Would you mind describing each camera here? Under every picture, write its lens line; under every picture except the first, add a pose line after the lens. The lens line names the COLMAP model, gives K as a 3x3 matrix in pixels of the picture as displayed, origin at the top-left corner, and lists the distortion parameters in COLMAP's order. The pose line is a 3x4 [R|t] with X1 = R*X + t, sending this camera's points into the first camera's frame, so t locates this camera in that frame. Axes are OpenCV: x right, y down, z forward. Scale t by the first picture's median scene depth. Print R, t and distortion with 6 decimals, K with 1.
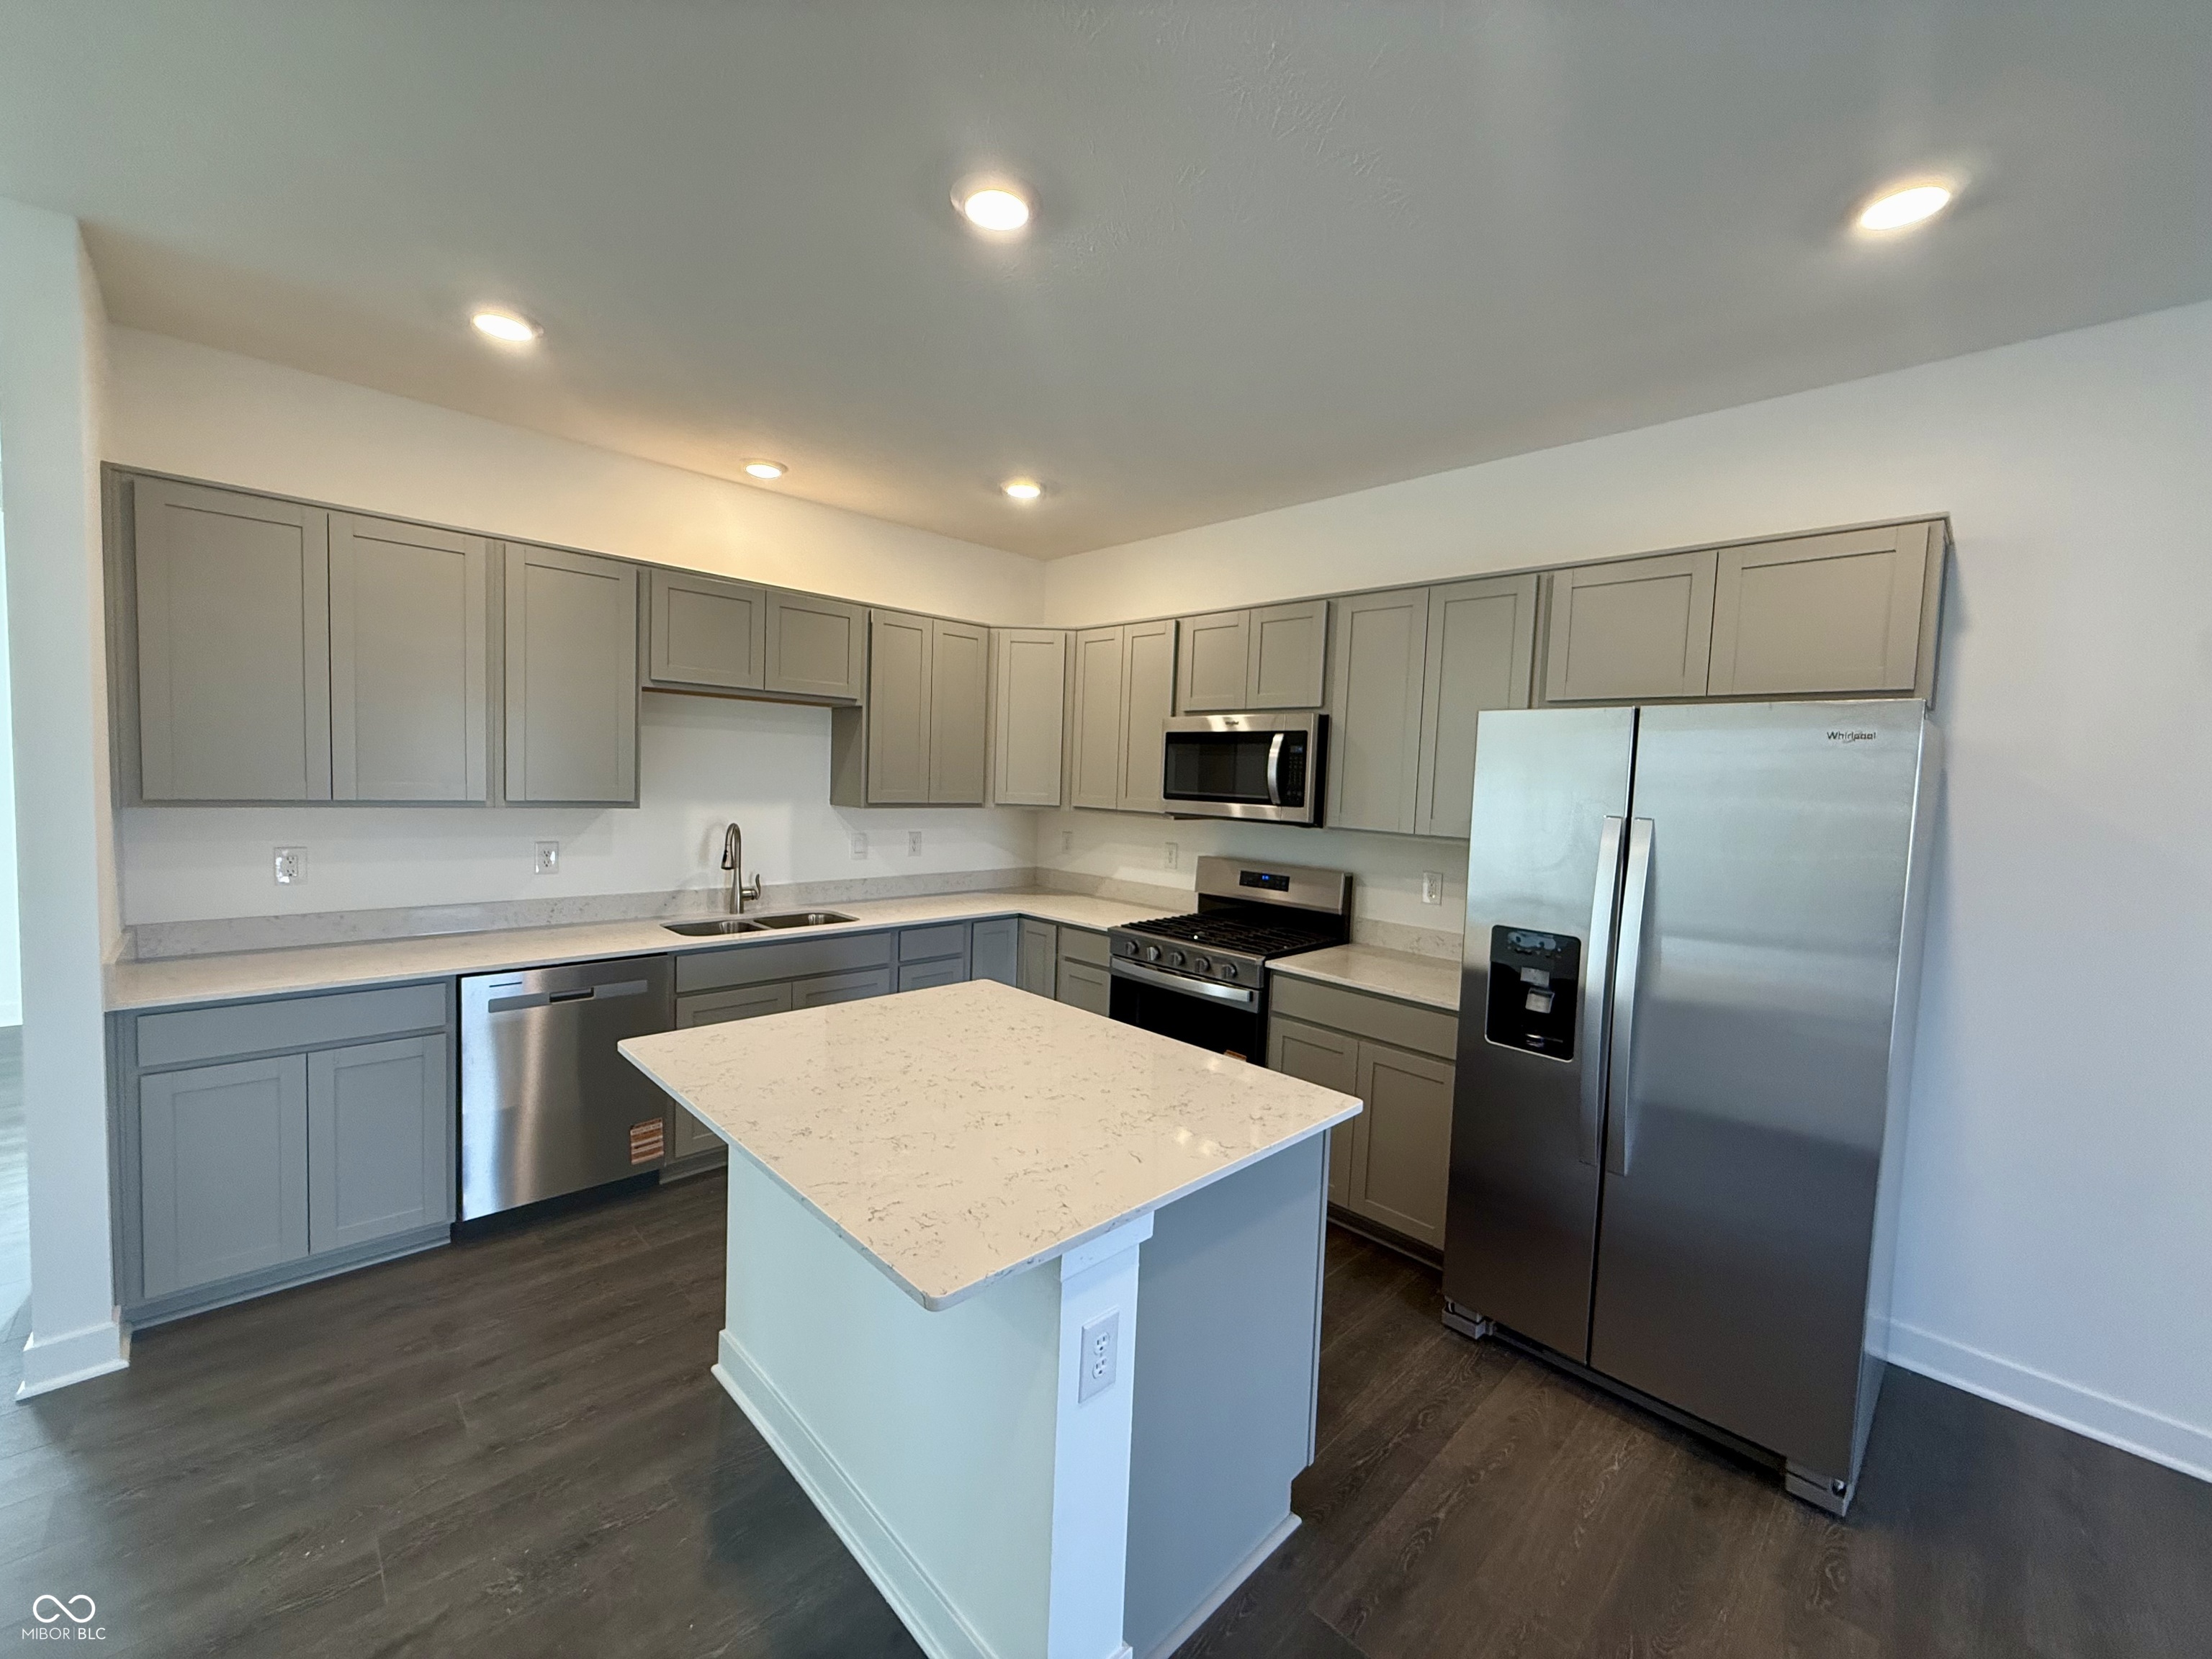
lens RADIAL K [[881.3, 0, 1100.7], [0, 881.3, 826.7], [0, 0, 1]] dist [0.002223, 0.000339]
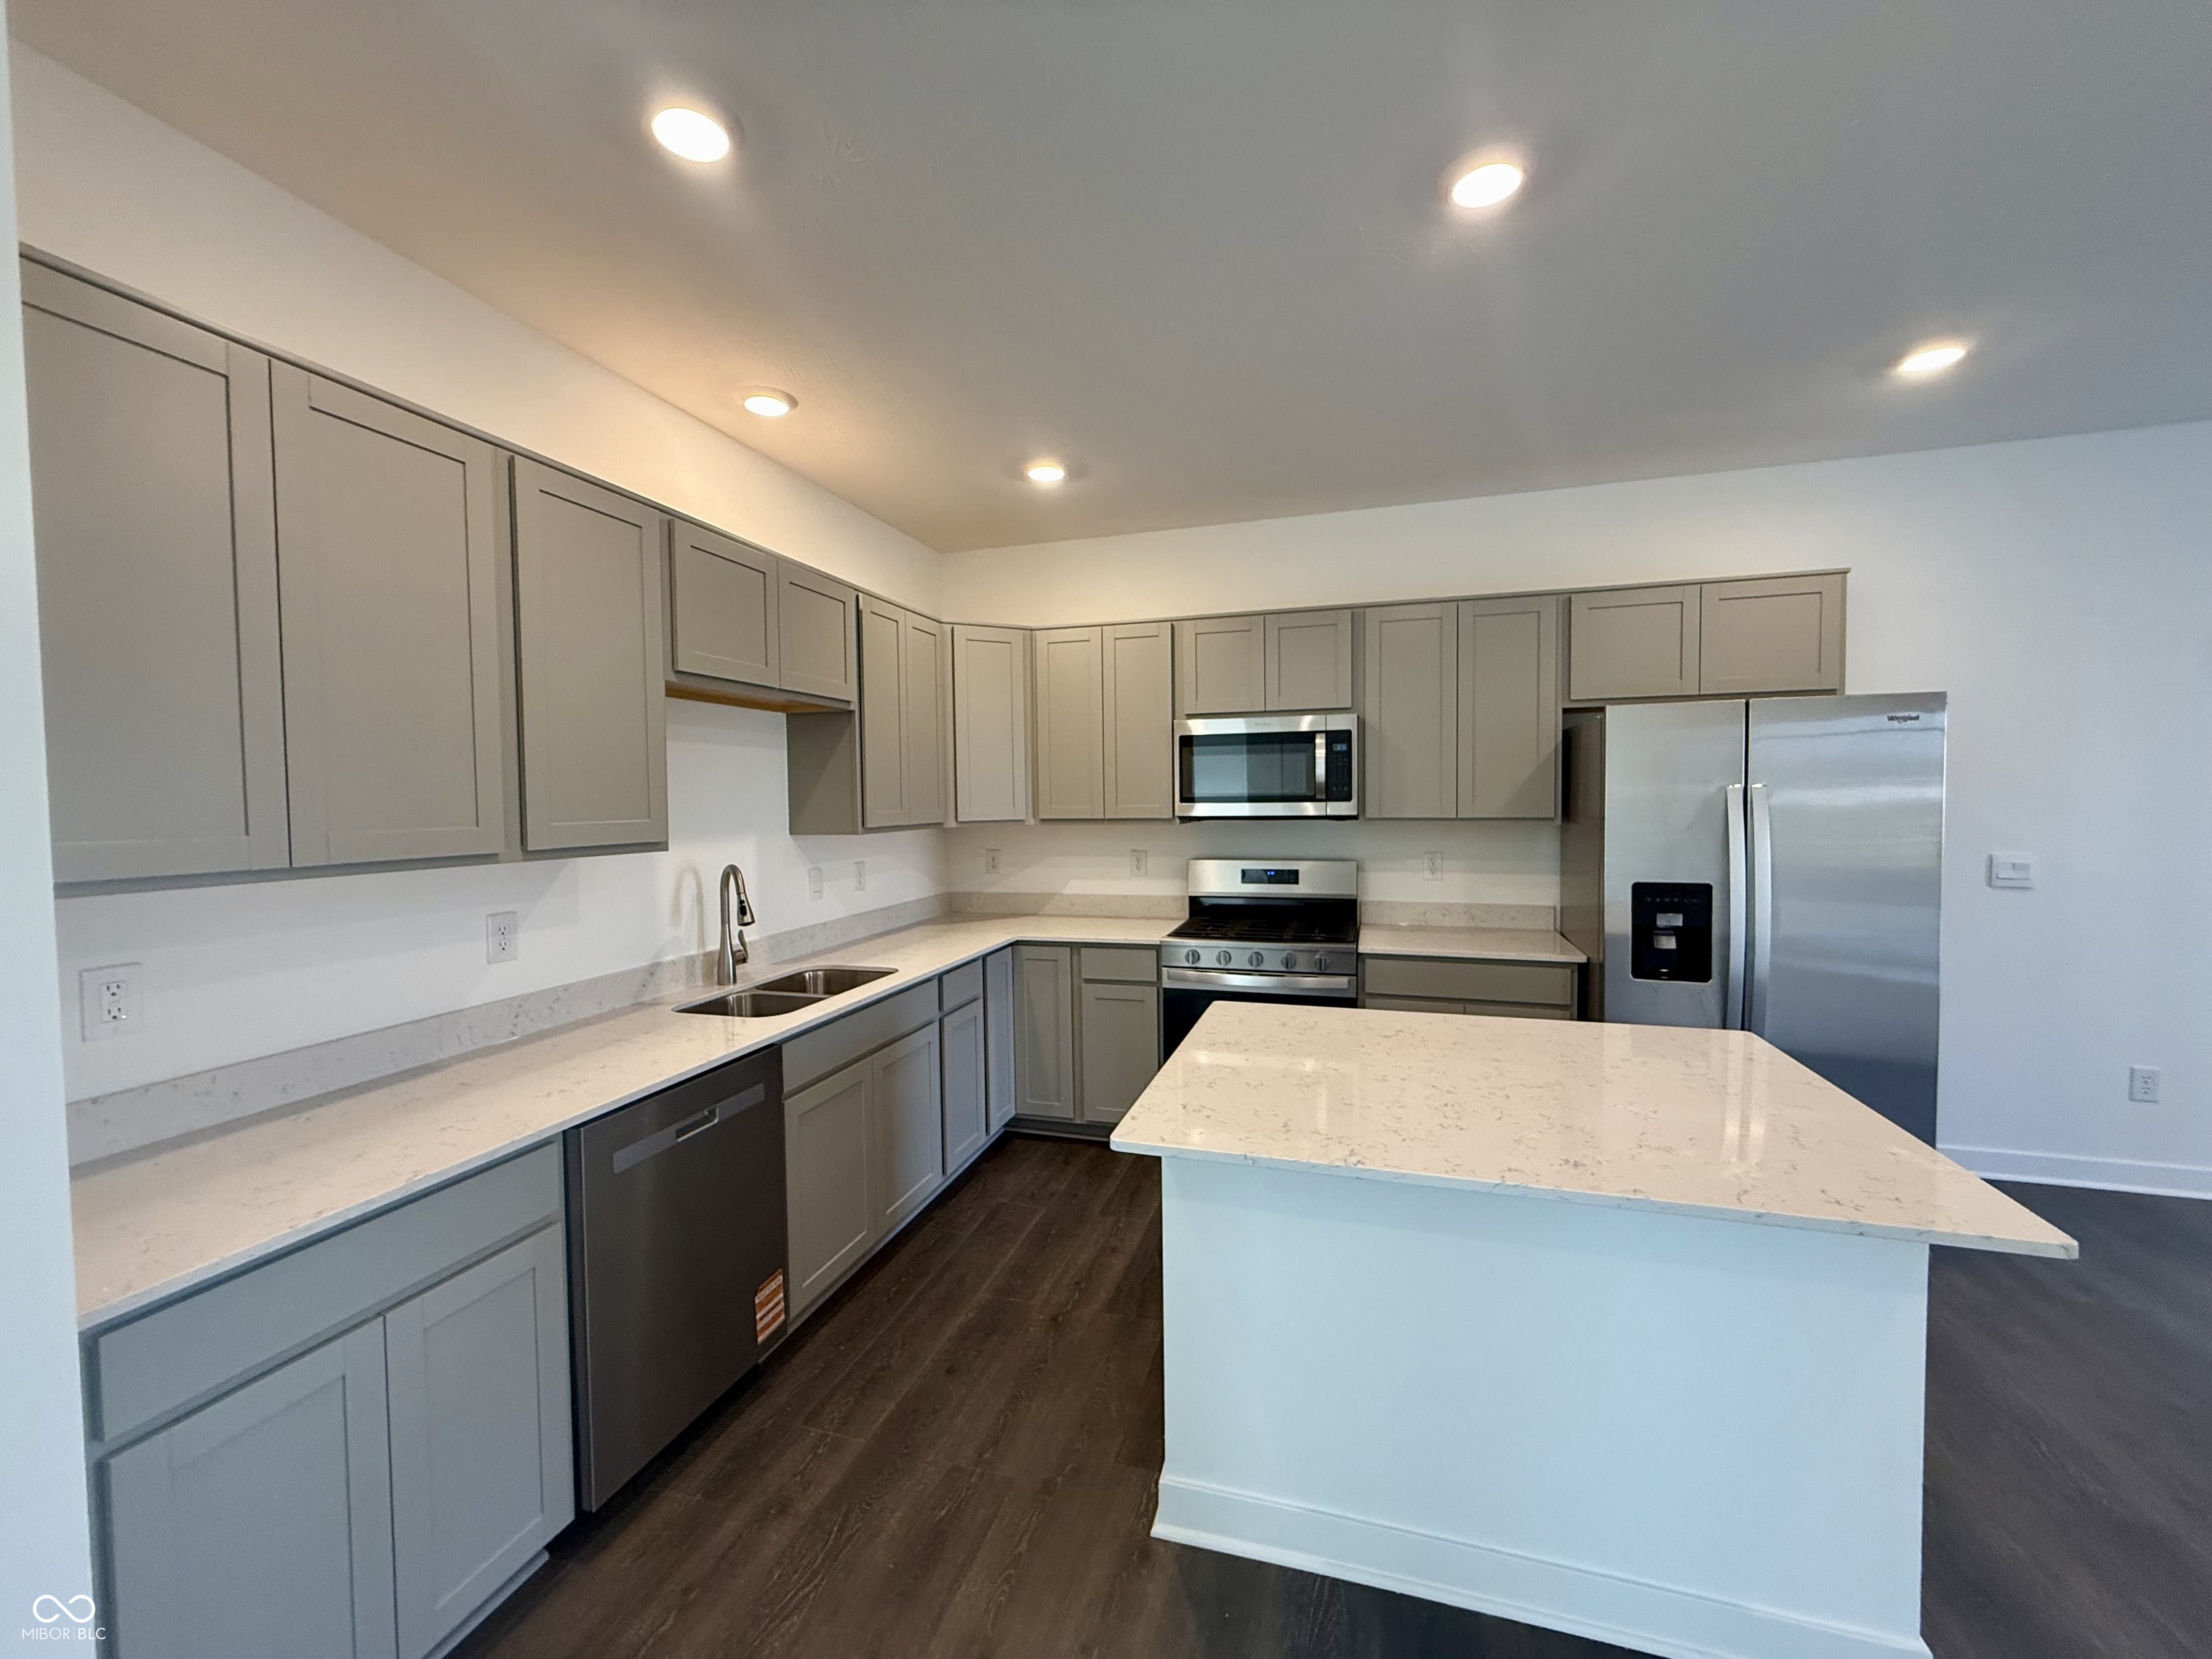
lens RADIAL K [[881.3, 0, 1101.5], [0, 881.3, 826.9], [0, 0, 1]] dist [0.002223, 0.000339]
pose [[0.875783, -0.065961, 0.478178, -0.543250], [0.074714, 0.997205, 0.000718, -0.014079], [-0.476889, 0.035098, 0.878263, 0.202057]]
